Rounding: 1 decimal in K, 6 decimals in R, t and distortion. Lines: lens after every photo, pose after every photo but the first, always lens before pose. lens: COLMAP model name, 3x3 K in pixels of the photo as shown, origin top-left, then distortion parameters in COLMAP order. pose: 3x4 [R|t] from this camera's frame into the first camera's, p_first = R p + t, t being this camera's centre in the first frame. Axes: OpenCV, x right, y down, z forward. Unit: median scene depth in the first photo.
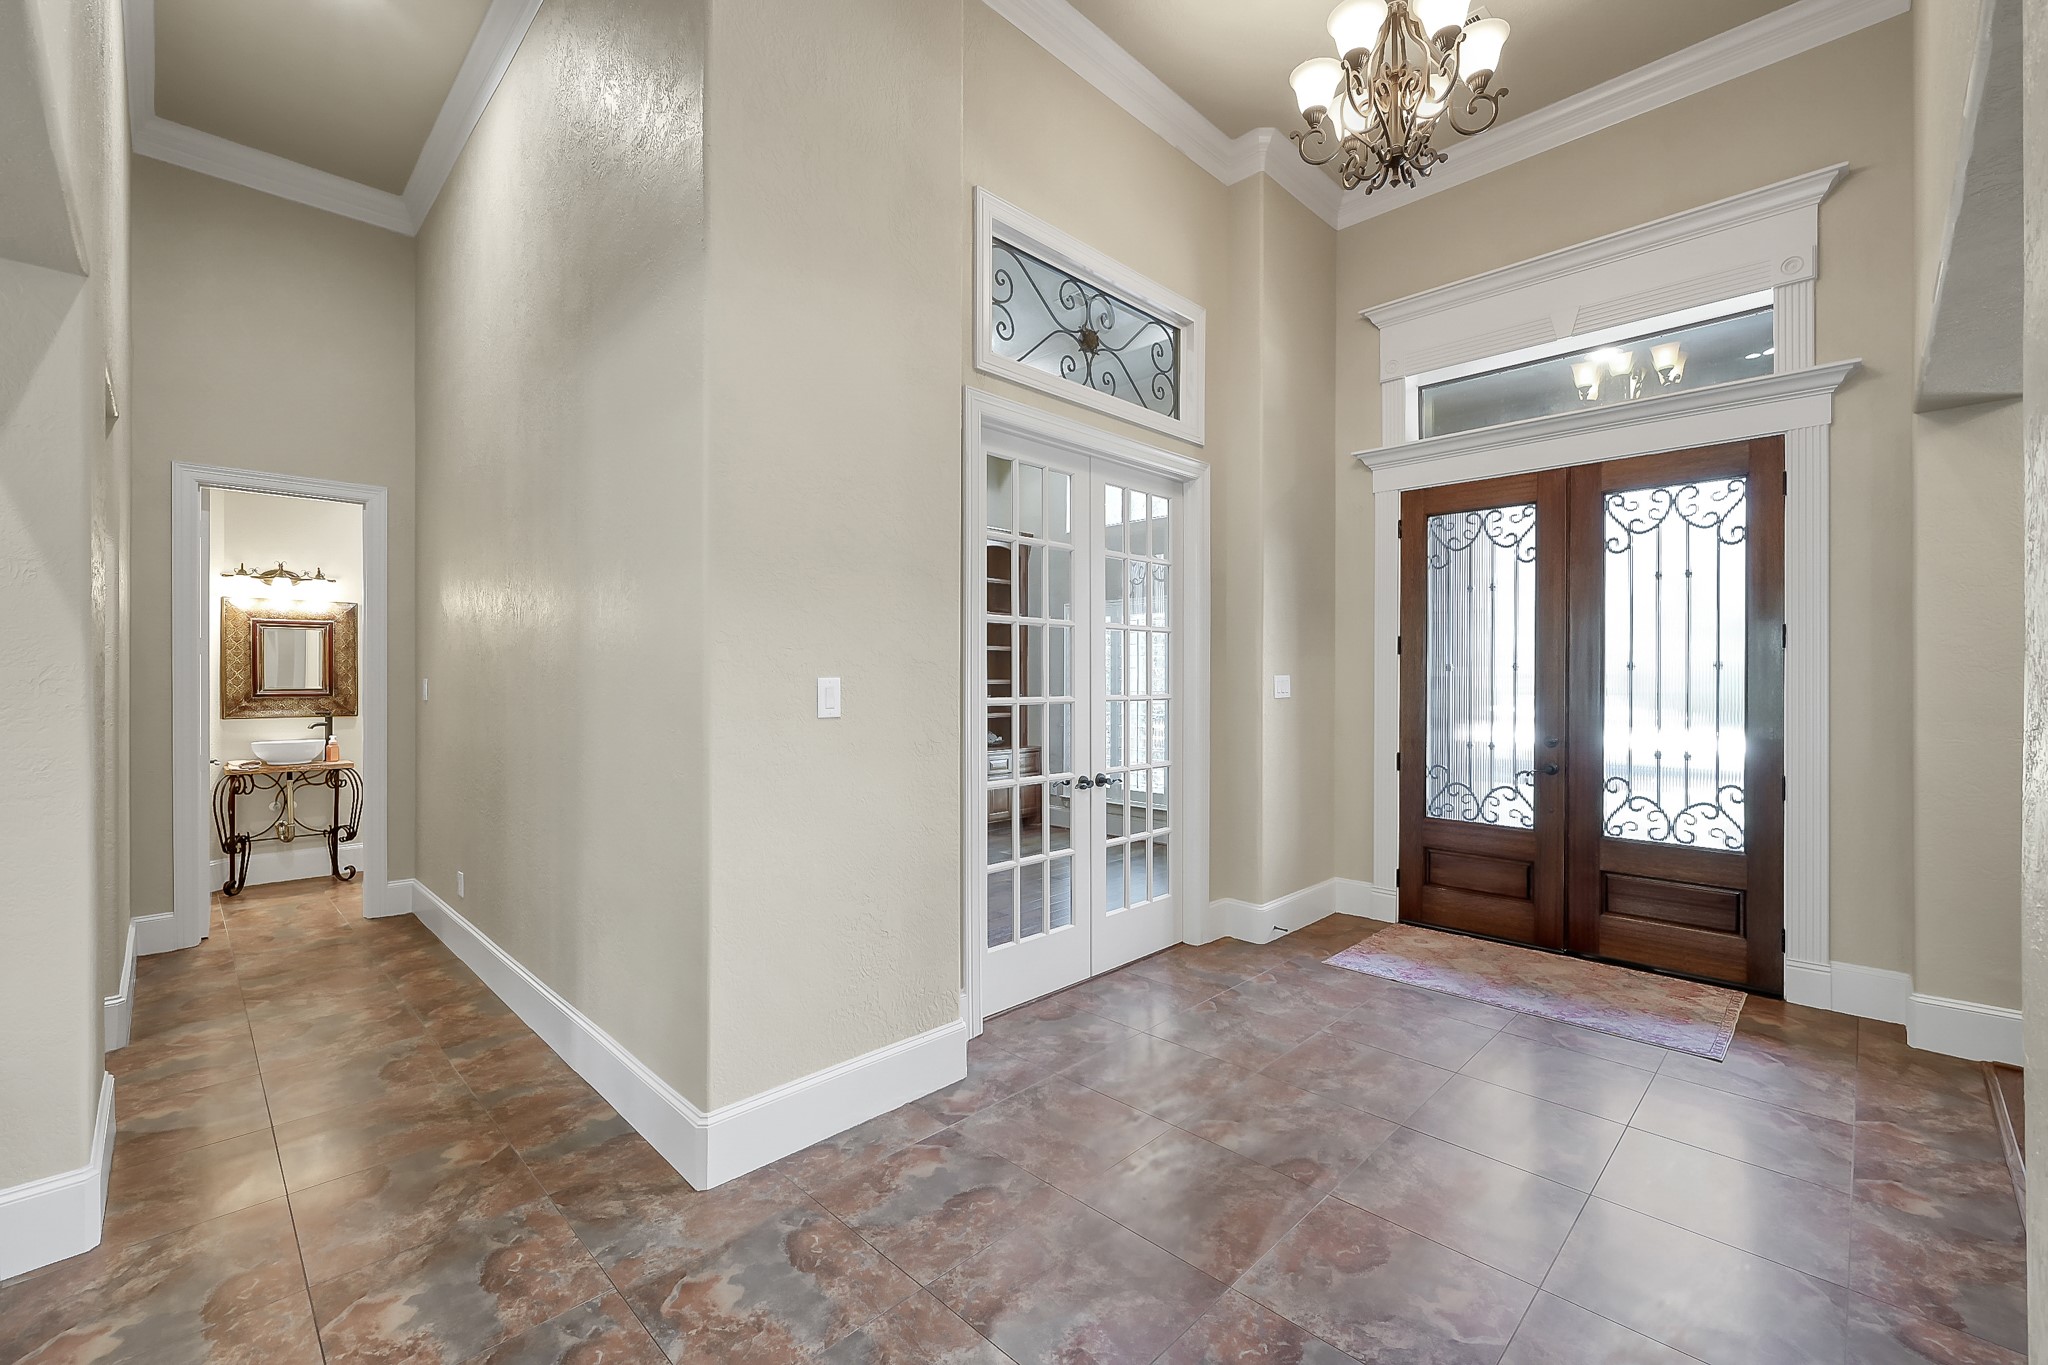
lens RADIAL K [[855.6, 0, 1024.0], [0, 855.6, 682.5], [0, 0, 1]] dist [-0.001303, 0.000445]
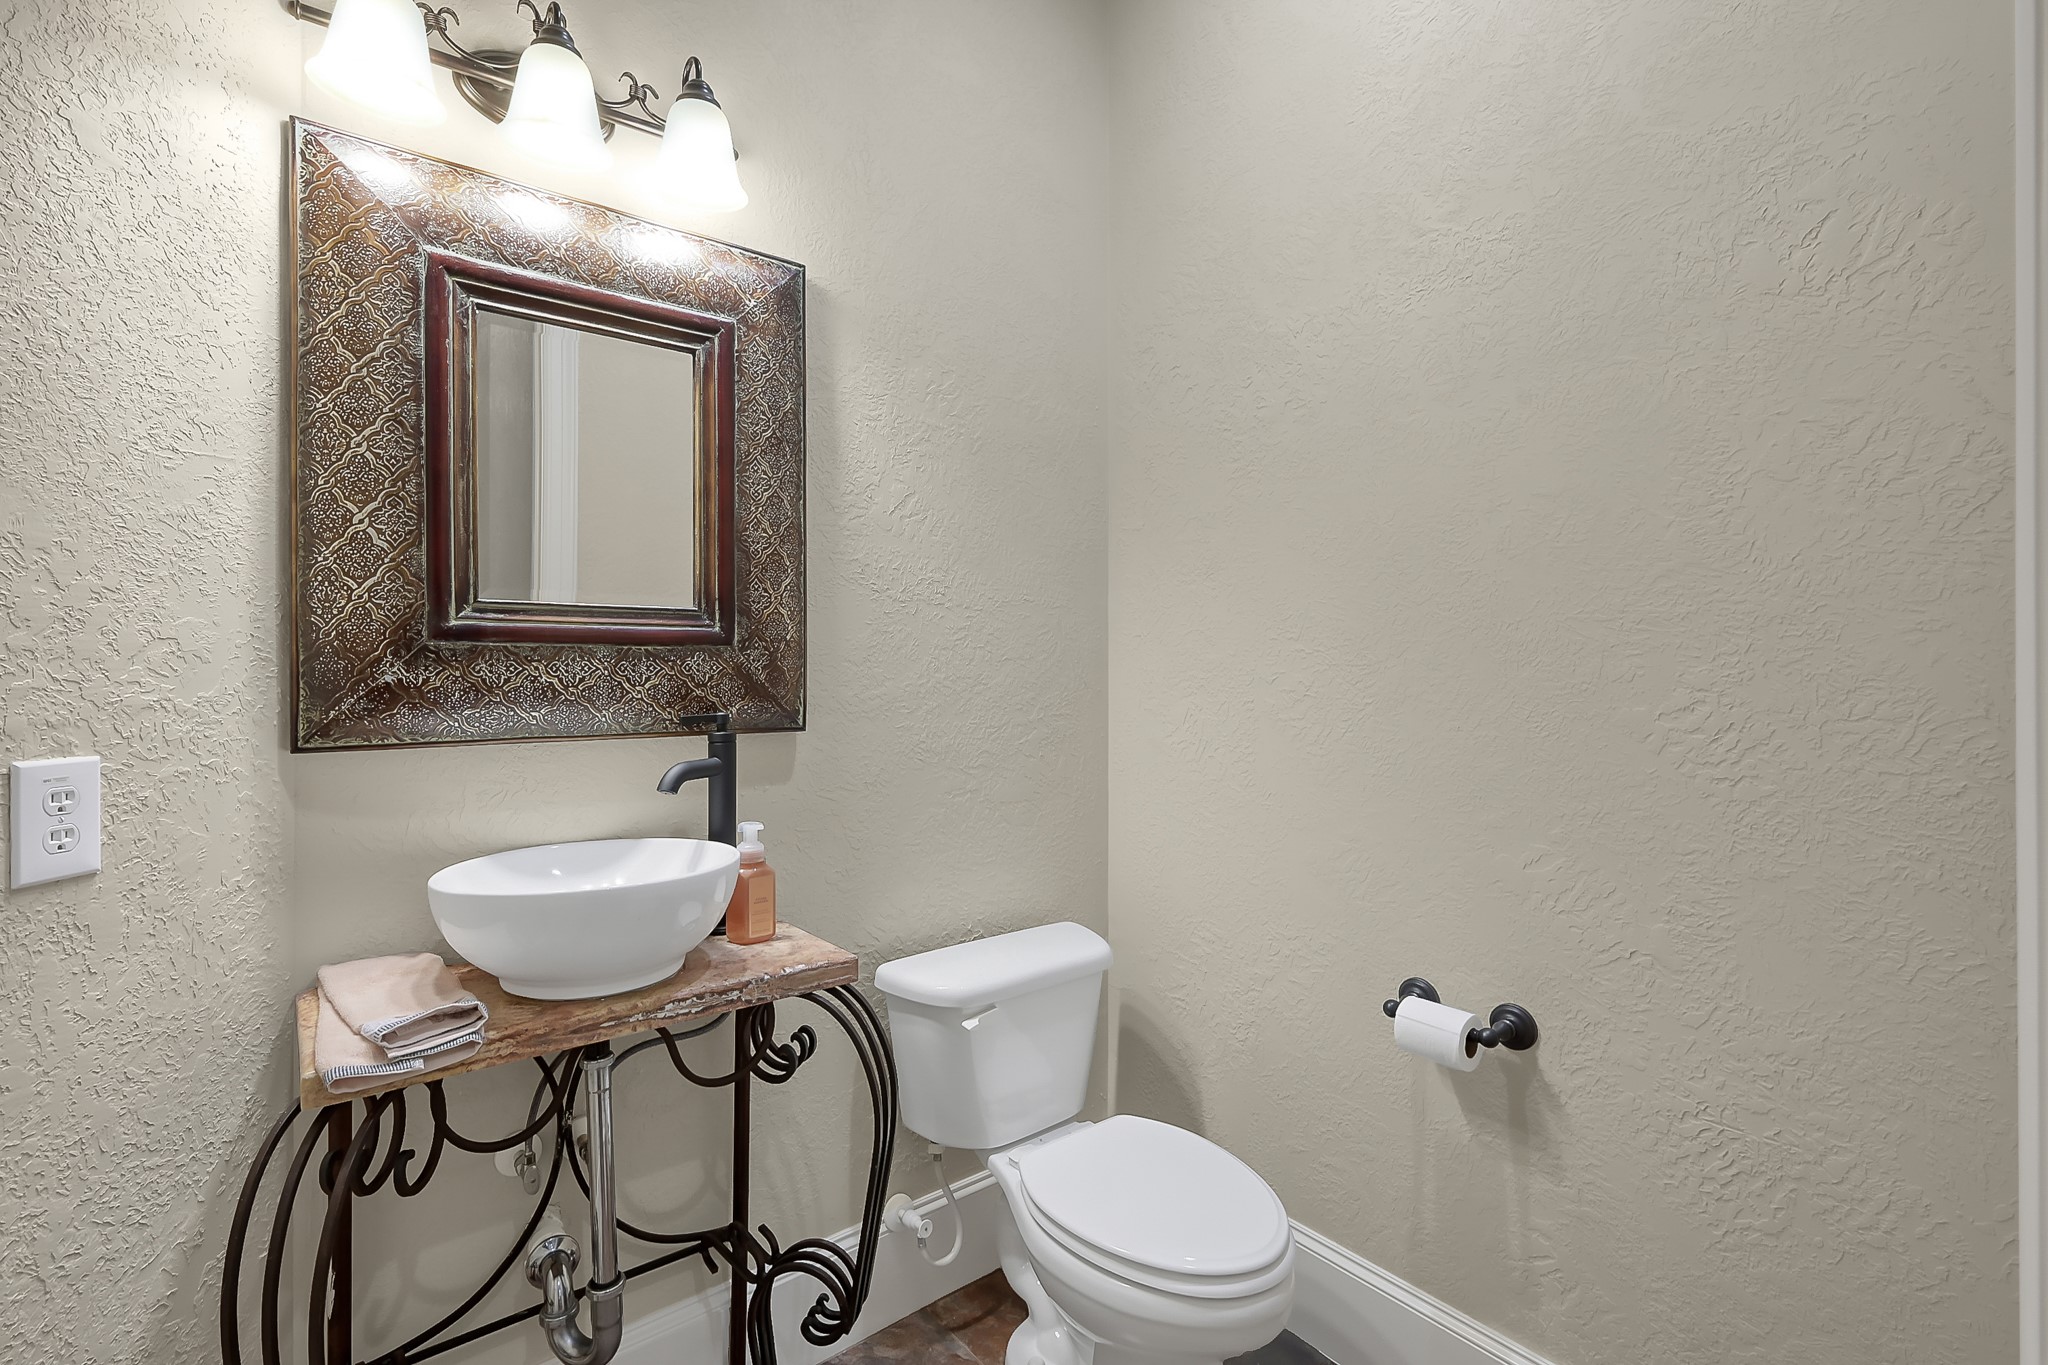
lens RADIAL K [[963.8, 0, 1024.0], [0, 963.8, 682.5], [0, 0, 1]] dist [0.000602, 0.000142]
pose [[0.990207, -0.001697, -0.139597, -0.711424], [0.001860, 0.999998, 0.001038, 0.026344], [0.139595, -0.001287, 0.990208, 0.772618]]
